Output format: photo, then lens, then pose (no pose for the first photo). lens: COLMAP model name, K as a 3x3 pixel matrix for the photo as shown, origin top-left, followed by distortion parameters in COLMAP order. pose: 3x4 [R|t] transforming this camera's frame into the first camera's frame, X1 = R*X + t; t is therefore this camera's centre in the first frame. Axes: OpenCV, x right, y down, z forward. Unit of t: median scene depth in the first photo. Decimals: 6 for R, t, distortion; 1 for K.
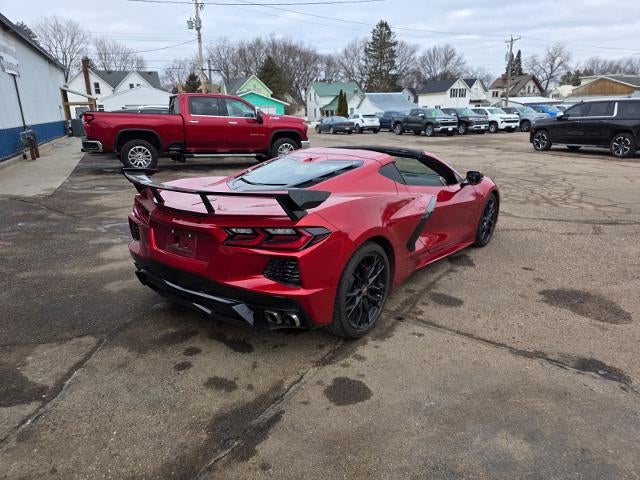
lens RADIAL K [[427.5, 0, 322.8], [0, 427.5, 241.6], [0, 0, 1]] dist [0.064085, -0.061182]
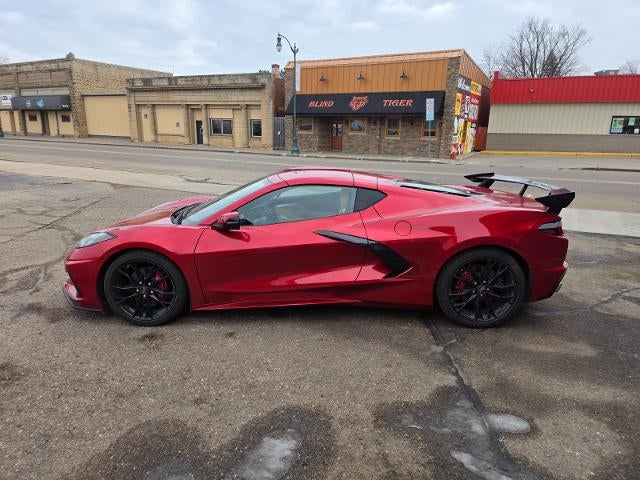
lens RADIAL K [[427.5, 0, 322.3], [0, 427.5, 241.7], [0, 0, 1]] dist [0.064085, -0.061182]
pose [[-0.586752, -0.201583, 0.784274, -0.251275], [0.223558, 0.890552, 0.396155, -0.162026], [-0.778295, 0.407775, -0.477468, 0.535601]]
